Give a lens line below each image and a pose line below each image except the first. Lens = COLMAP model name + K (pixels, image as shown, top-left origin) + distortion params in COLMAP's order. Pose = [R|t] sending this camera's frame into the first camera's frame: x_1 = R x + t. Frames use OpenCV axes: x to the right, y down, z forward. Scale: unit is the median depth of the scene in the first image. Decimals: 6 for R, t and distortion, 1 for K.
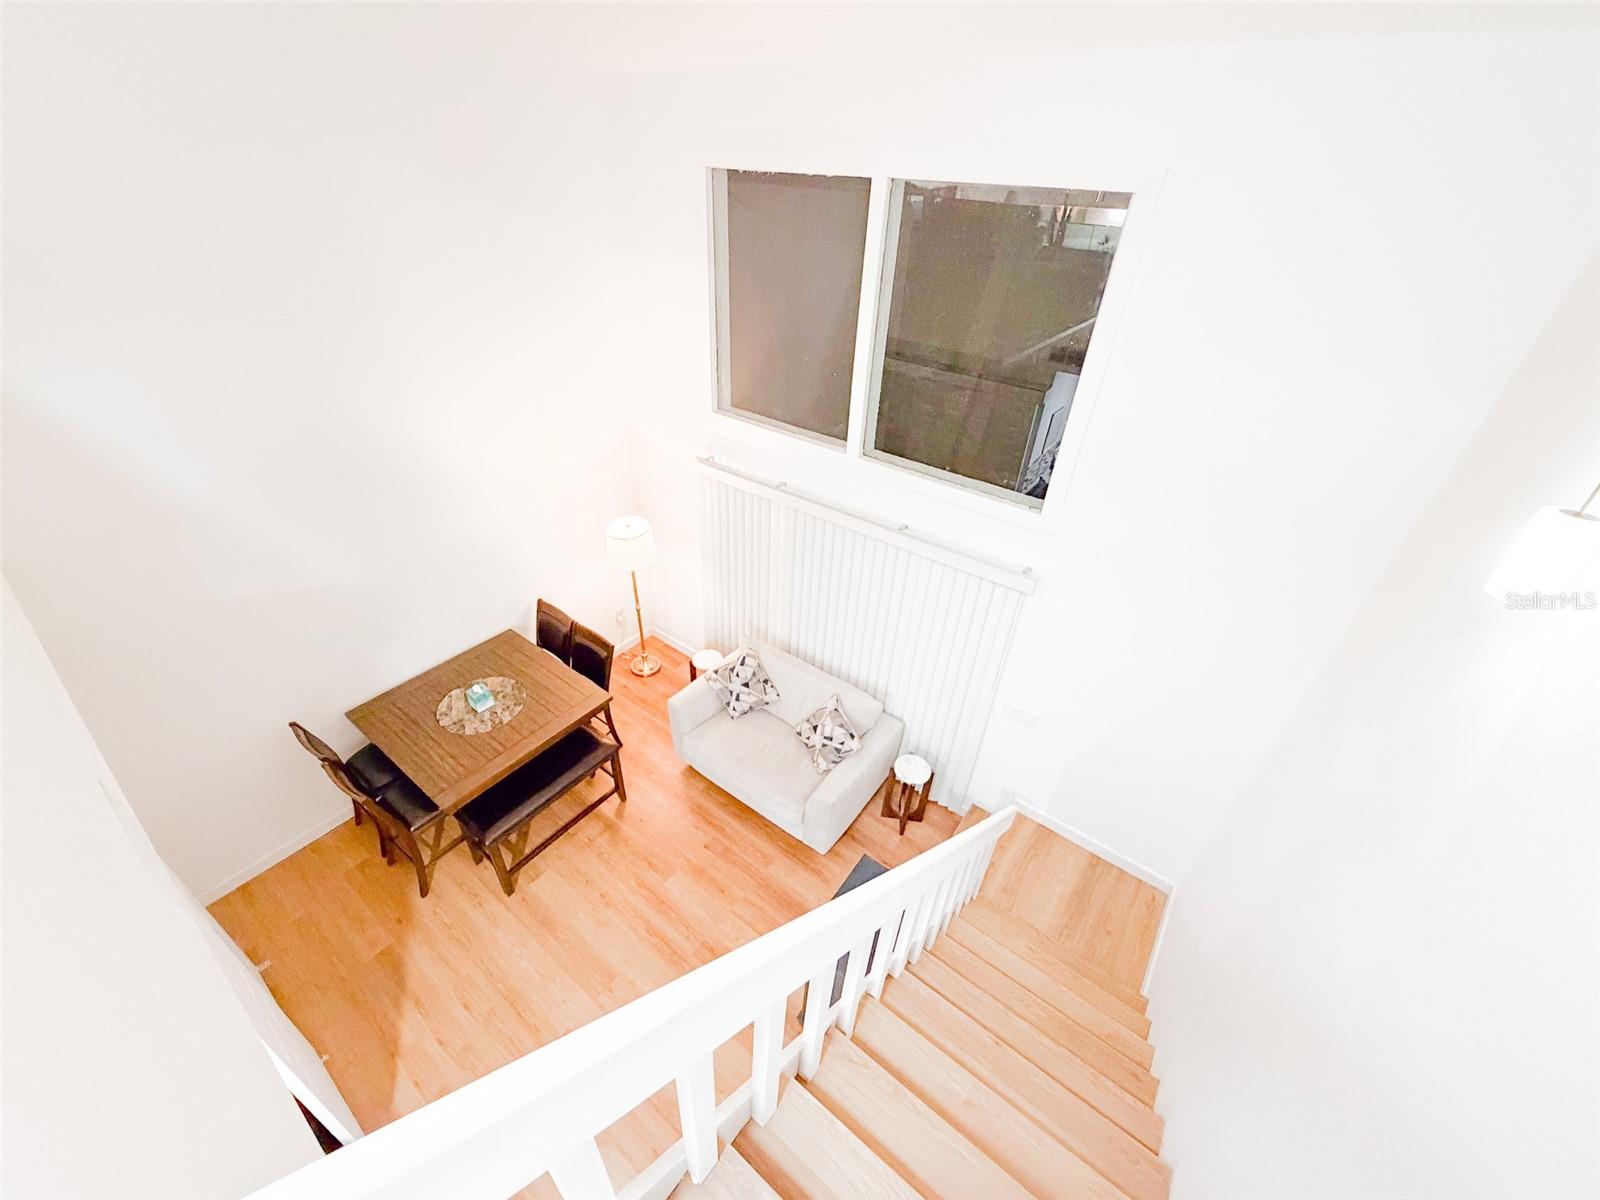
lens RADIAL K [[637.7, 0, 790.5], [0, 637.7, 601.1], [0, 0, 1]] dist [0.000026, 0.000334]
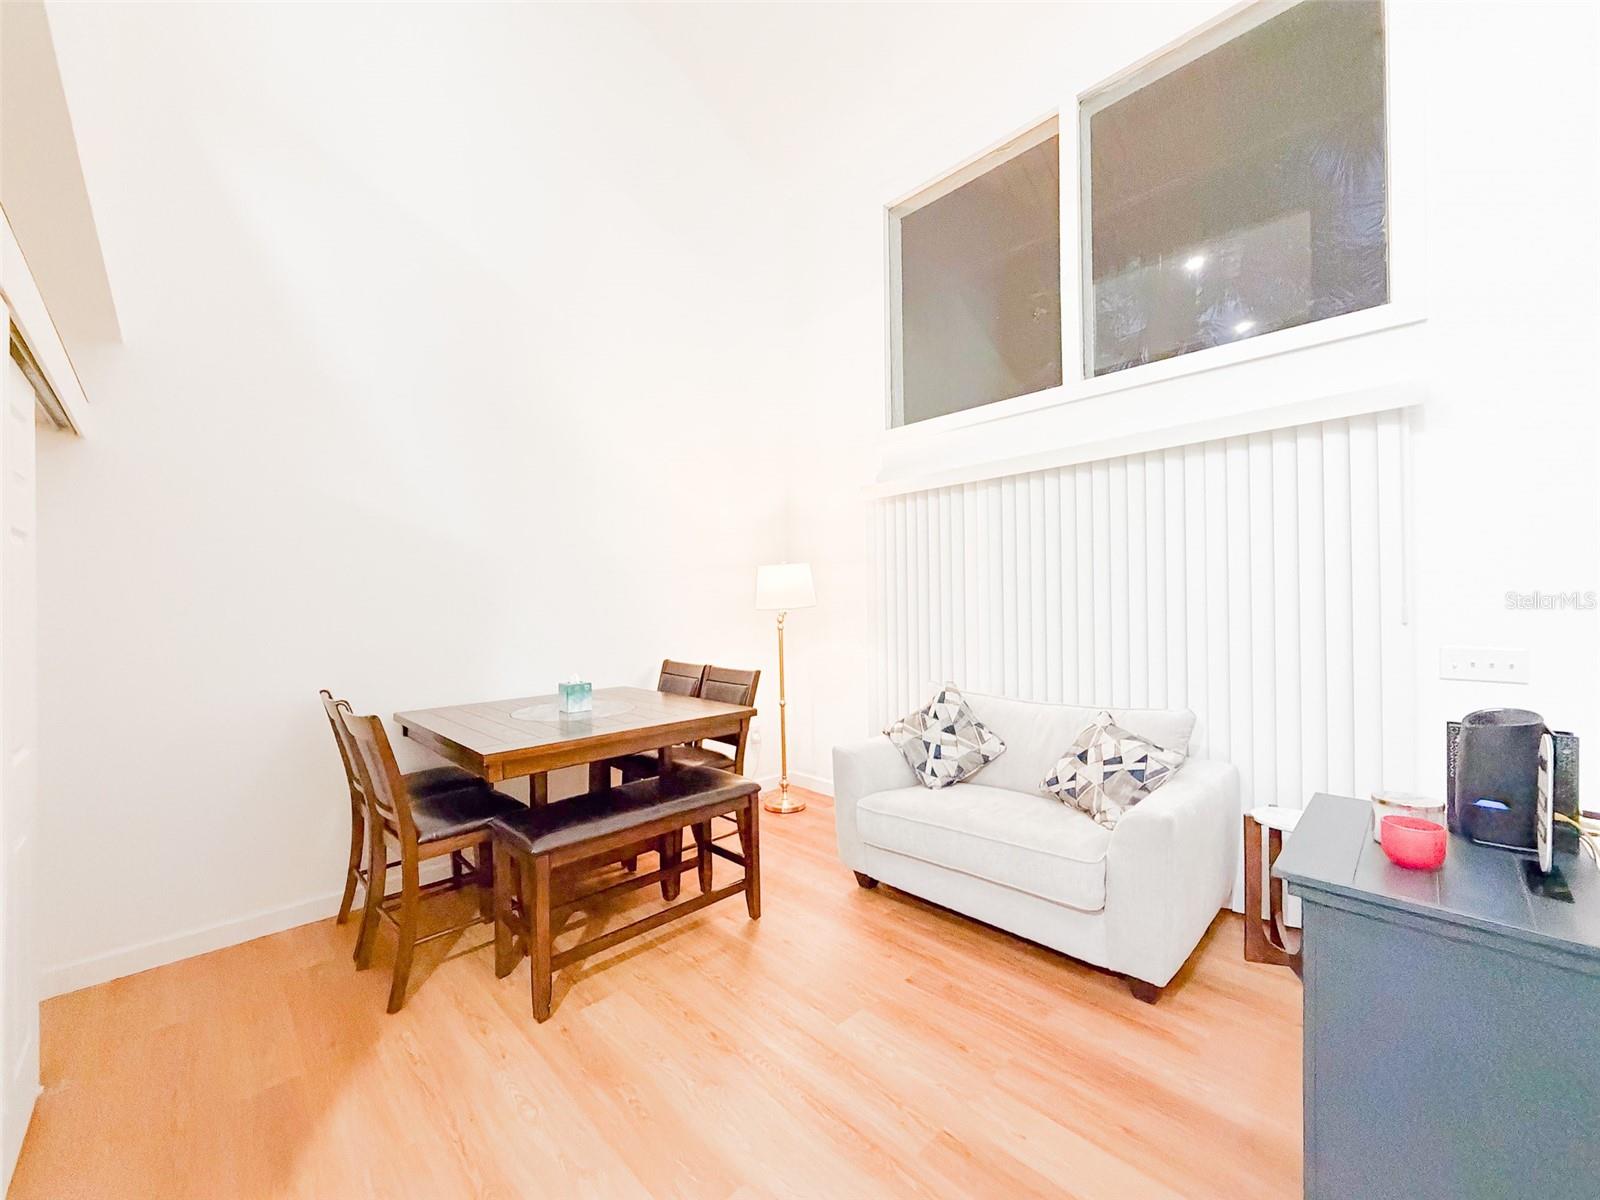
lens RADIAL K [[637.7, 0, 792.4], [0, 637.7, 598.3], [0, 0, 1]] dist [0.000026, 0.000334]
pose [[0.987391, -0.052461, -0.149352, -0.131207], [-0.041122, 0.826093, -0.562032, 0.416605], [0.152864, 0.561087, 0.813520, 0.380278]]
